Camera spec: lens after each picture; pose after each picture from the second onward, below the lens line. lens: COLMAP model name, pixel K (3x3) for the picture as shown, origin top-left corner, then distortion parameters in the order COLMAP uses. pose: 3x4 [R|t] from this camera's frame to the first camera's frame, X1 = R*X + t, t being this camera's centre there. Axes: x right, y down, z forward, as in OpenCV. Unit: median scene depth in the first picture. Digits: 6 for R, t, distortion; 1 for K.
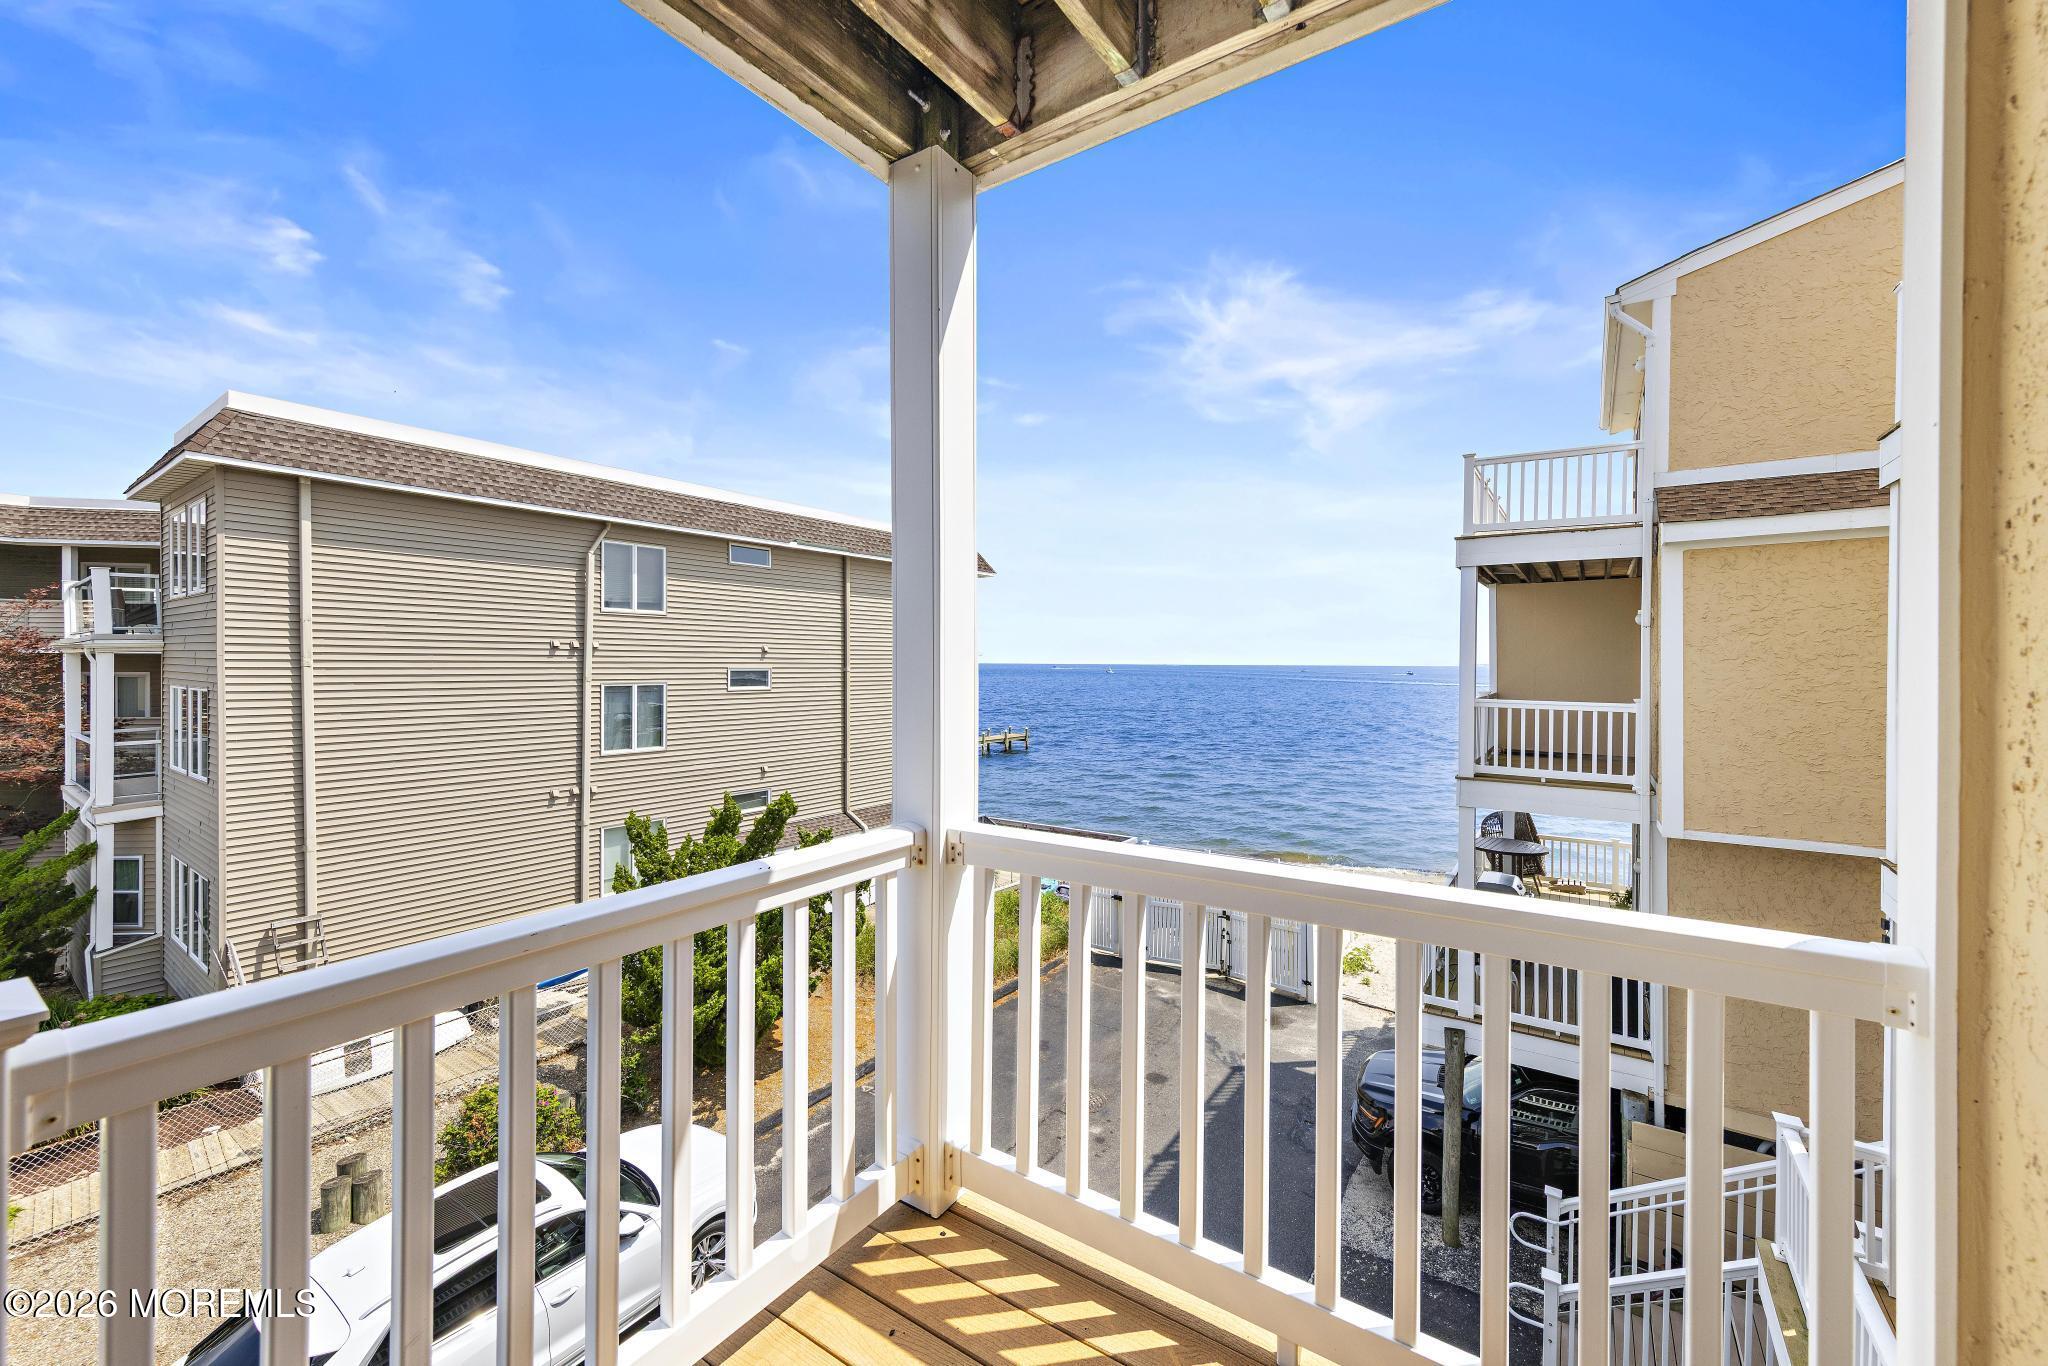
lens RADIAL K [[803.6, 0, 1029.5], [0, 803.6, 664.2], [0, 0, 1]] dist [0.007144, 0.000070]
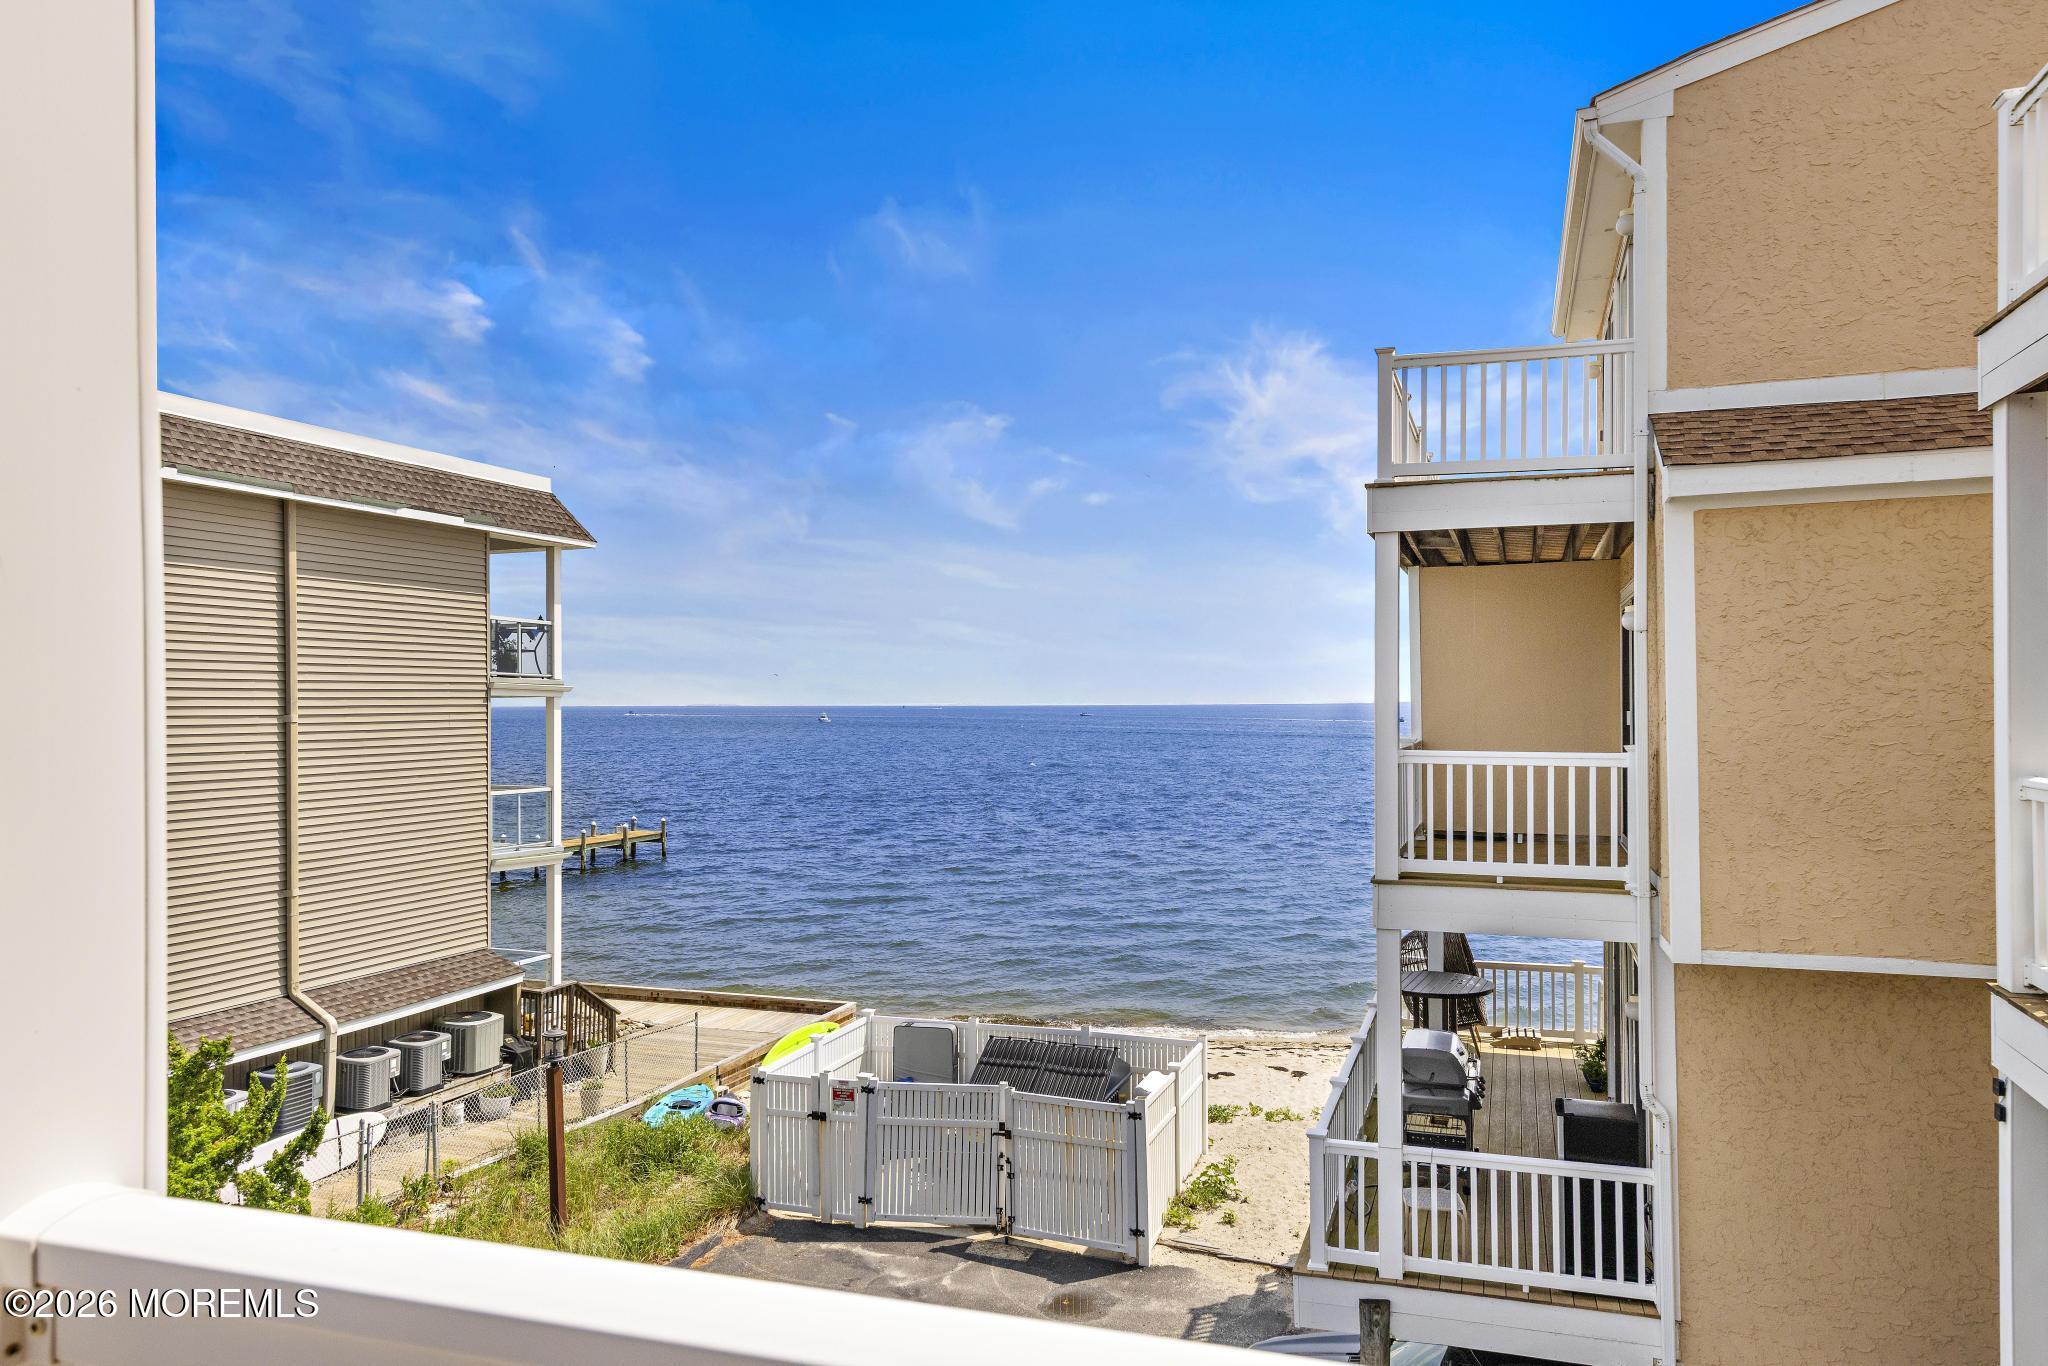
lens RADIAL K [[1338.6, 0, 1033.2], [0, 1338.6, 690.9], [0, 0, 1]] dist [0.007744, 0.001208]
pose [[0.965491, -0.006857, 0.260347, 0.019712], [0.009929, 0.999896, -0.010487, 0.004886], [-0.260248, 0.012710, 0.965458, 0.077561]]
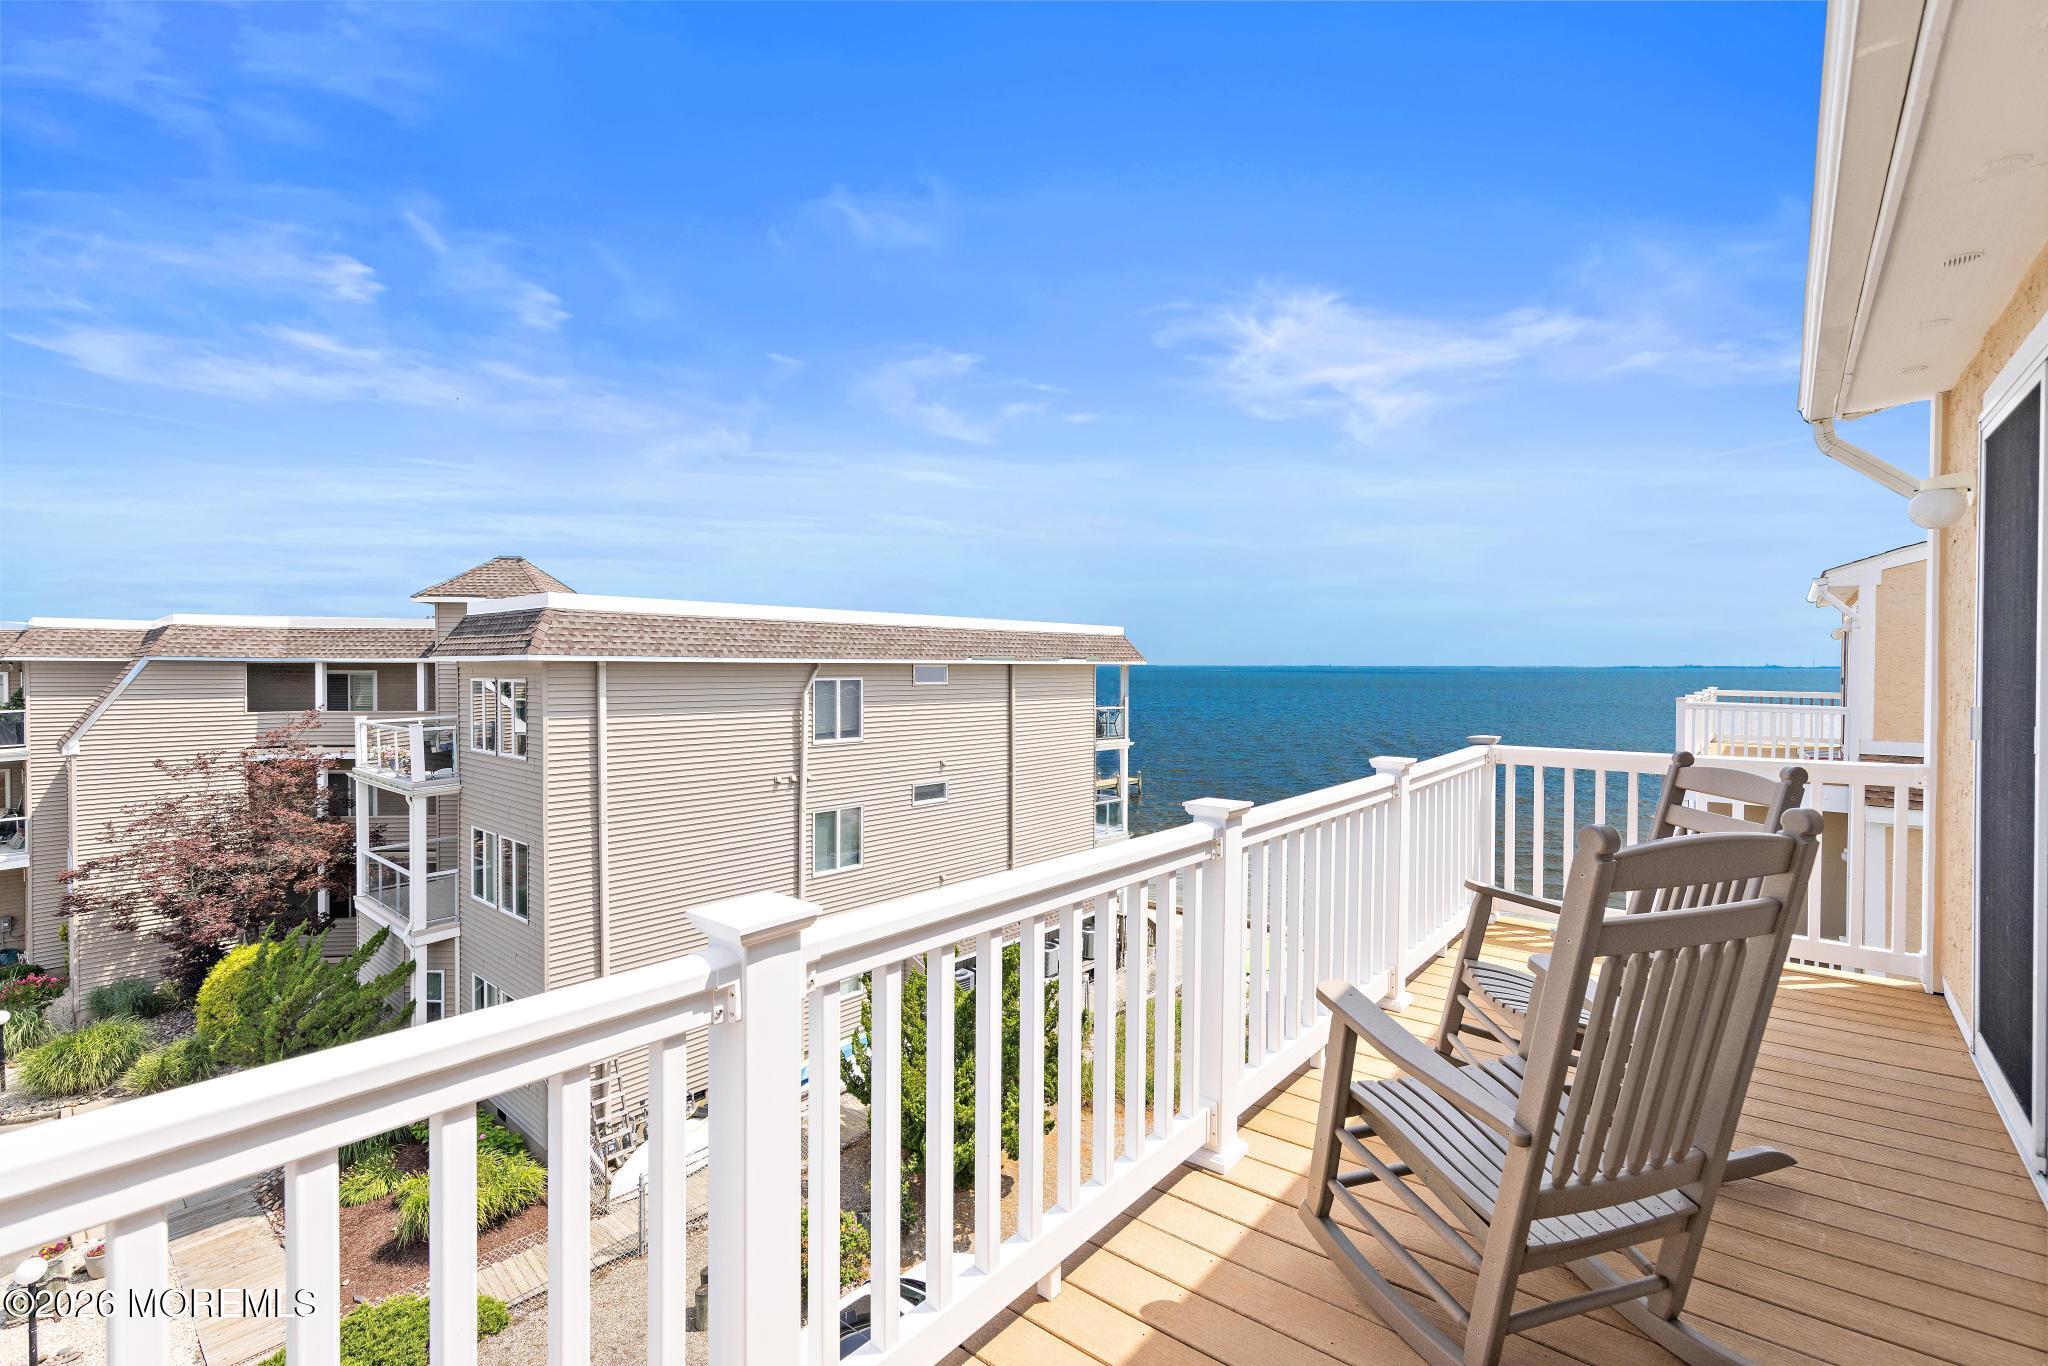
lens RADIAL K [[893.7, 0, 1040.6], [0, 893.7, 677.1], [0, 0, 1]] dist [0.003667, 0.000463]
pose [[0.996434, -0.000748, -0.084369, -0.188372], [0.001377, 0.999972, 0.007402, -0.244916], [0.084361, -0.007492, 0.996407, -0.248332]]
